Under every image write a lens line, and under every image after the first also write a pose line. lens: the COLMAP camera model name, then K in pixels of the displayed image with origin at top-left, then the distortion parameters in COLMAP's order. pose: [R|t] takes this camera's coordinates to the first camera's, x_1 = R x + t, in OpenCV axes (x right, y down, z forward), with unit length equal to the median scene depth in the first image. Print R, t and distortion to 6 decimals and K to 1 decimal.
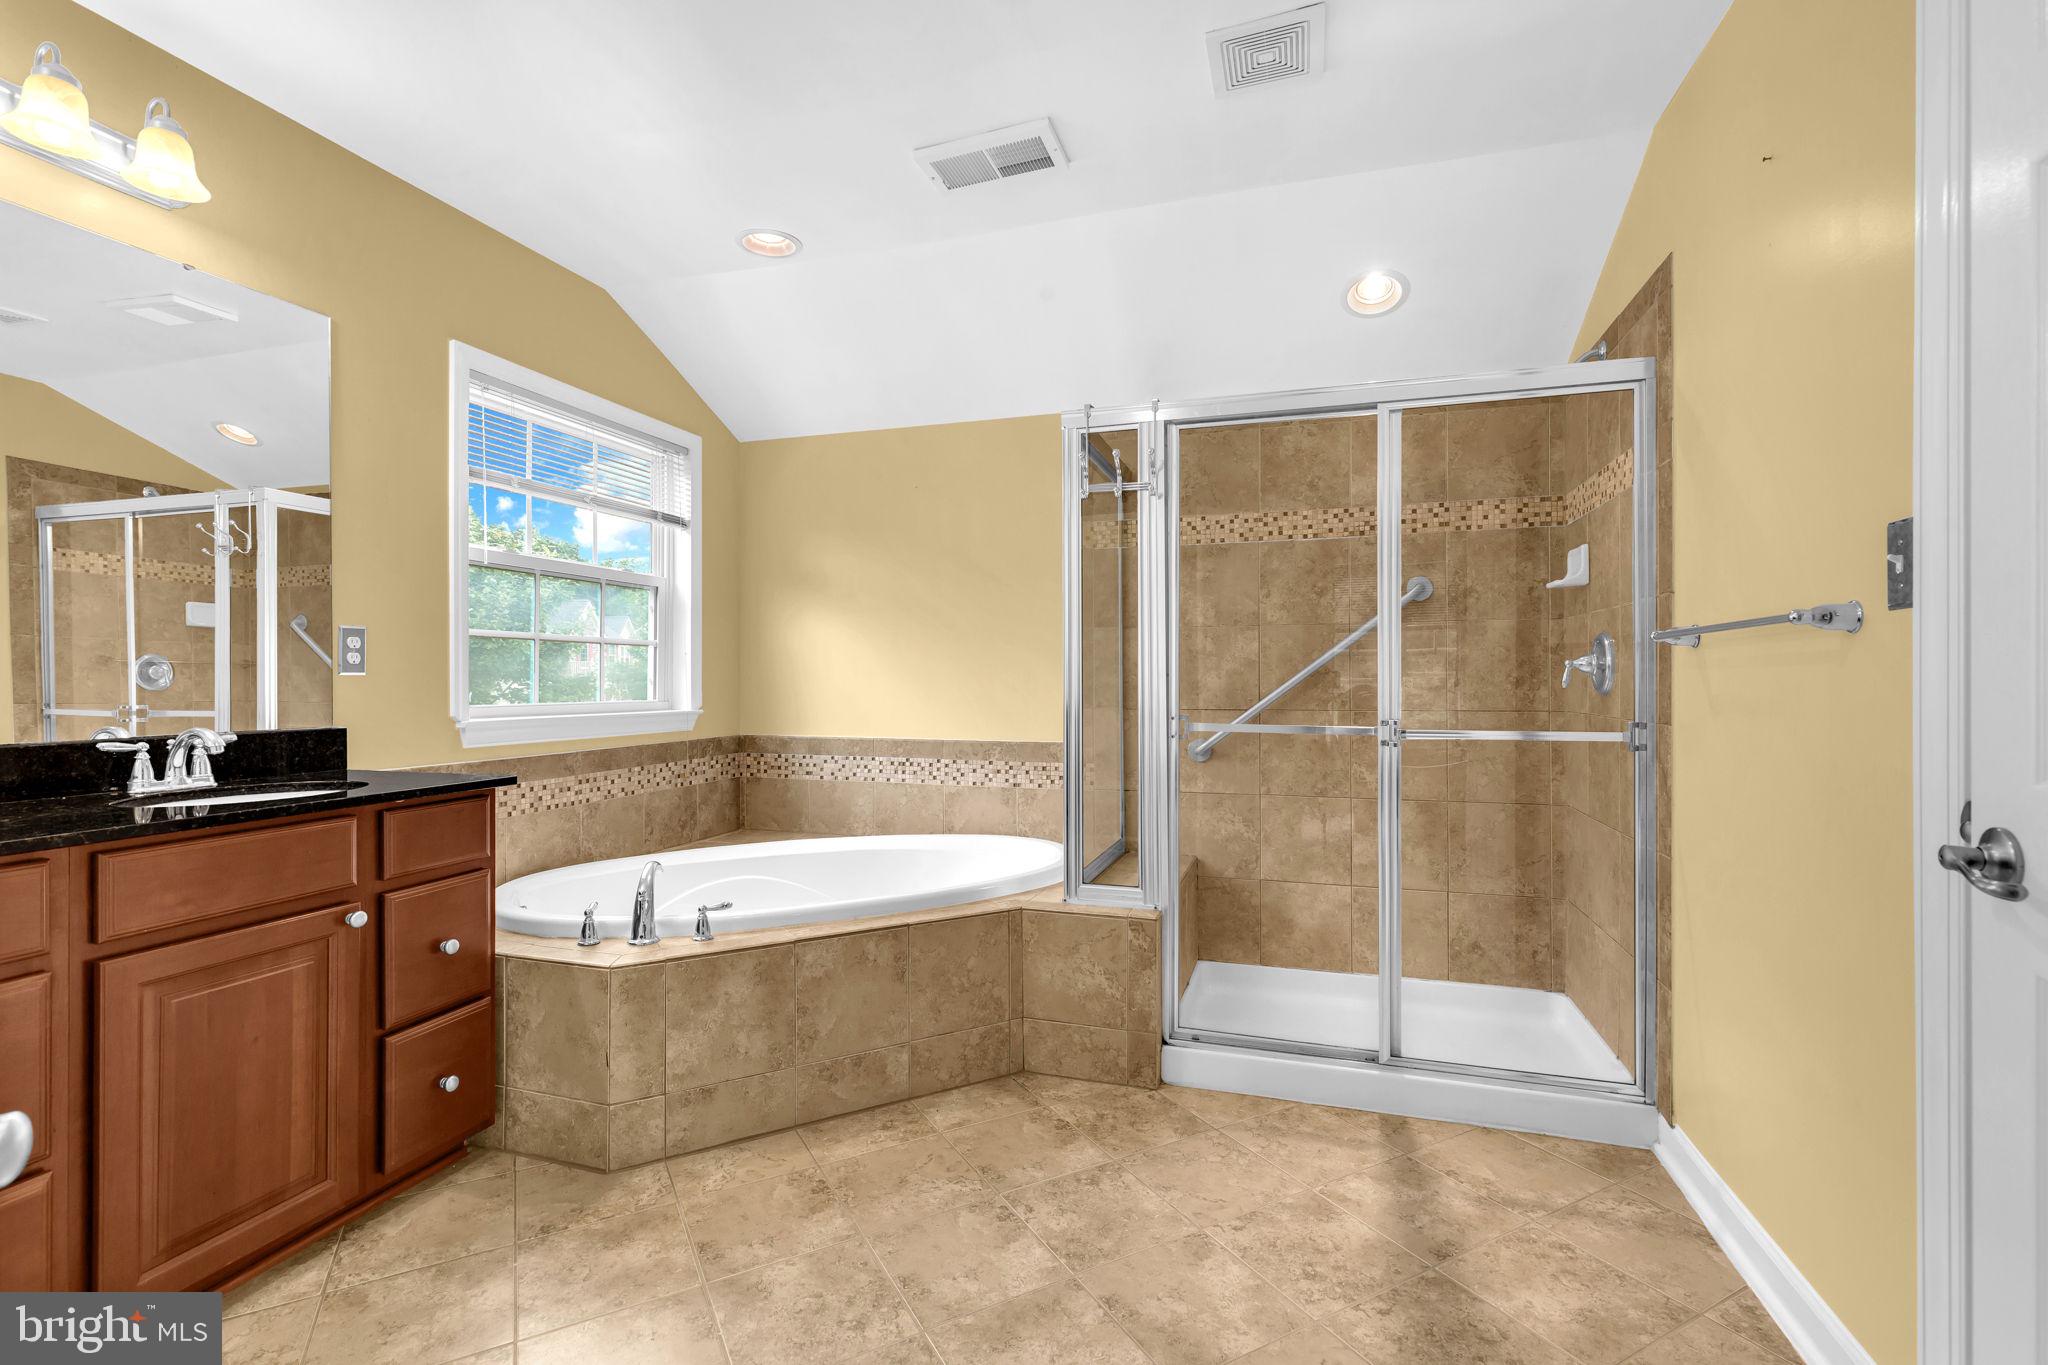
lens RADIAL K [[935.3, 0, 1015.9], [0, 935.3, 683.2], [0, 0, 1]] dist [0.005058, 0.000788]
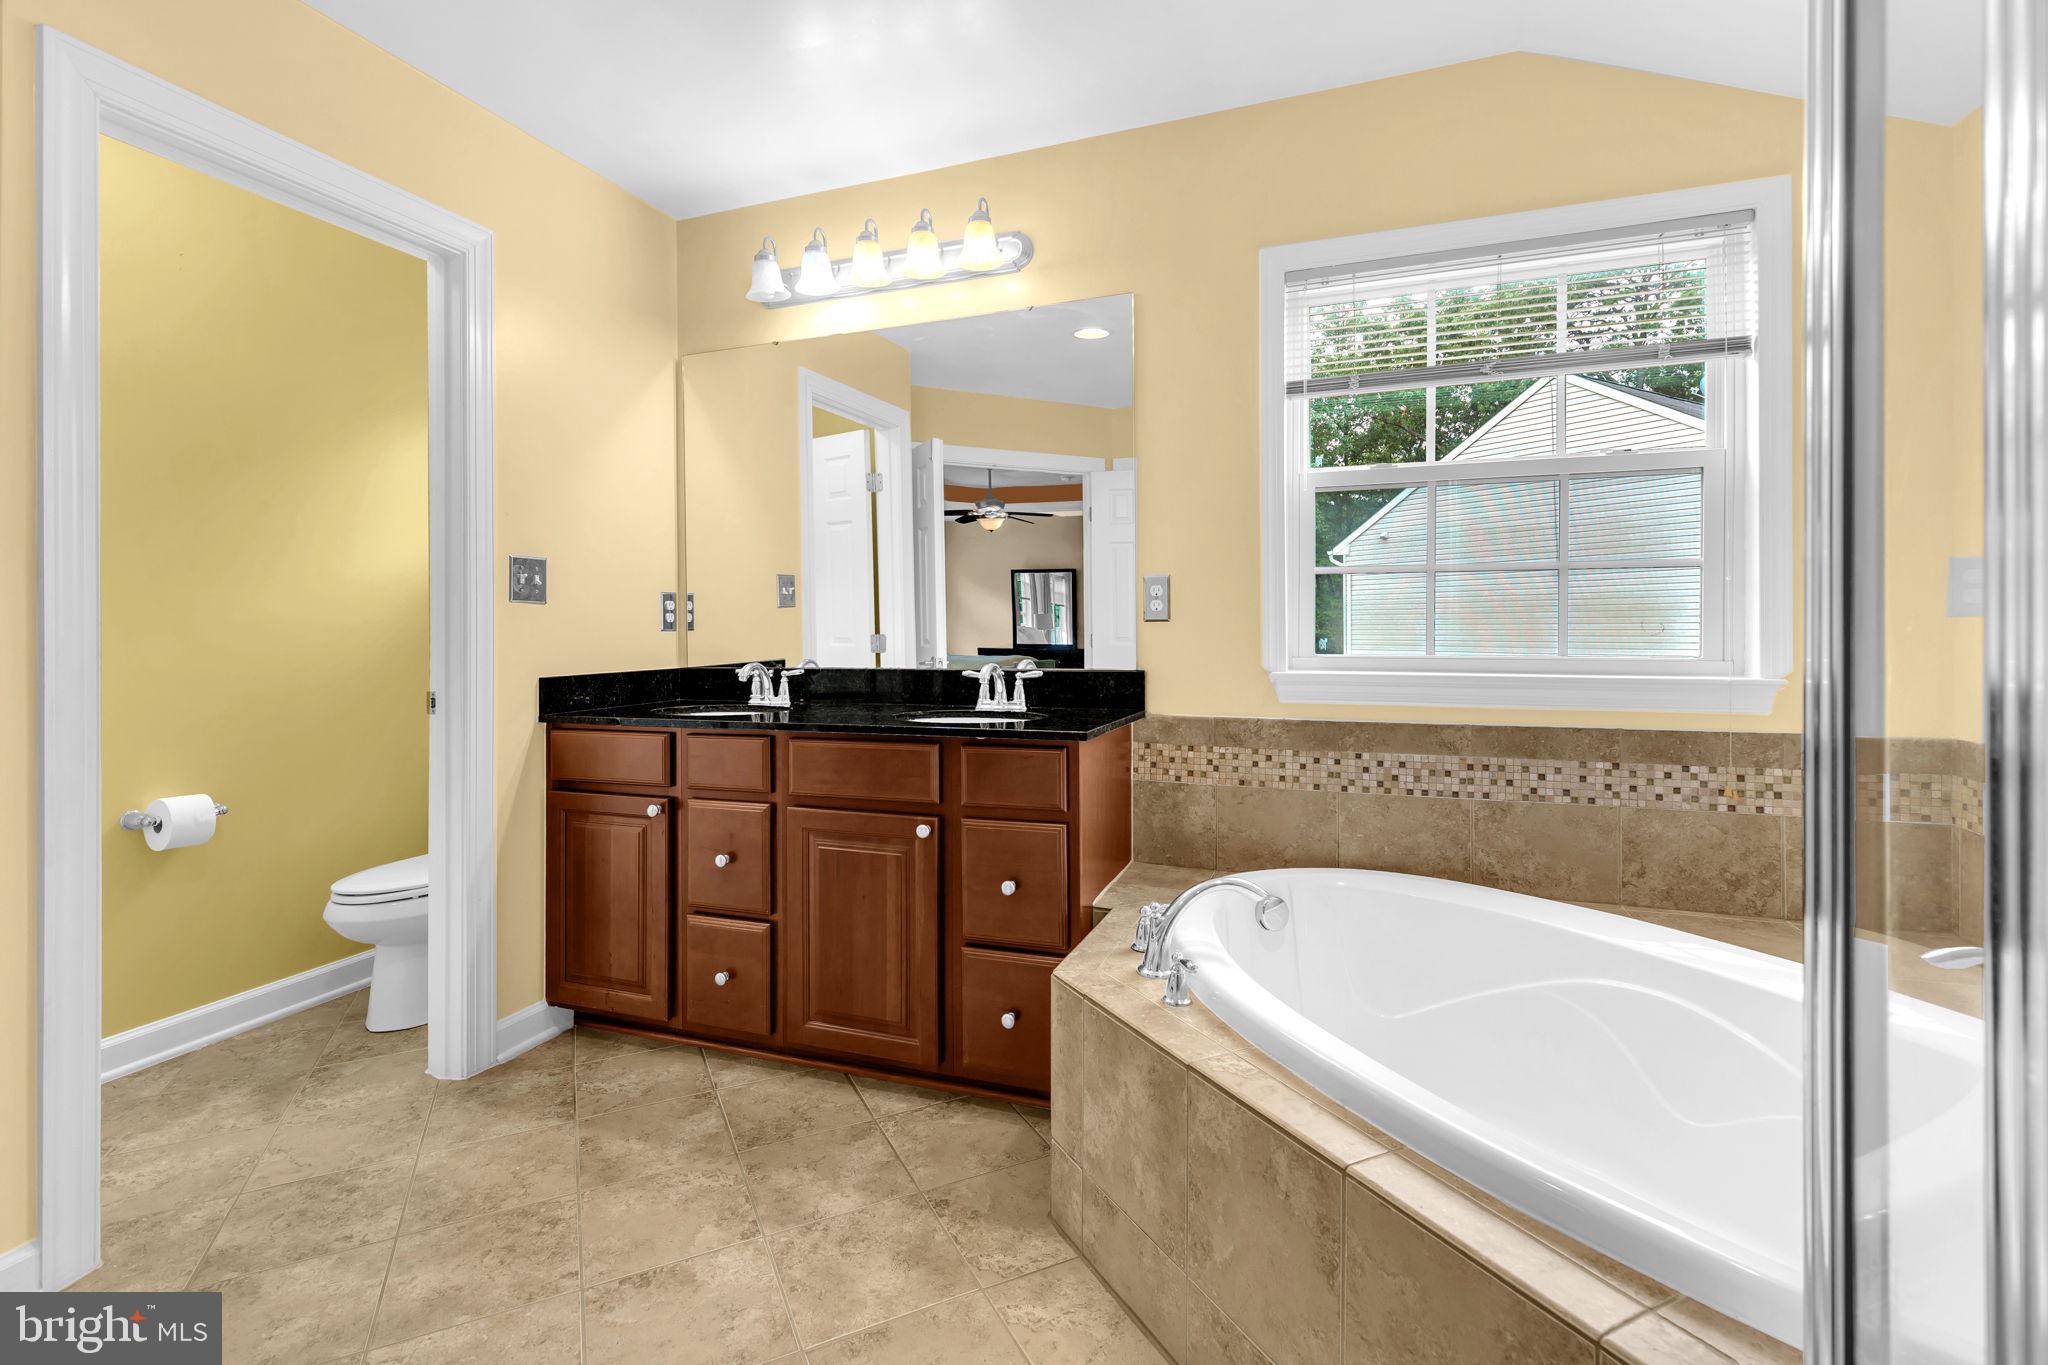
lens RADIAL K [[935.3, 0, 978.8], [0, 935.3, 614.7], [0, 0, 1]] dist [0.005058, 0.000788]
pose [[-0.063339, -0.005963, -0.997974, 0.375185], [0.003533, 0.999975, -0.006200, -0.011669], [0.997986, -0.003919, -0.063316, 0.903629]]
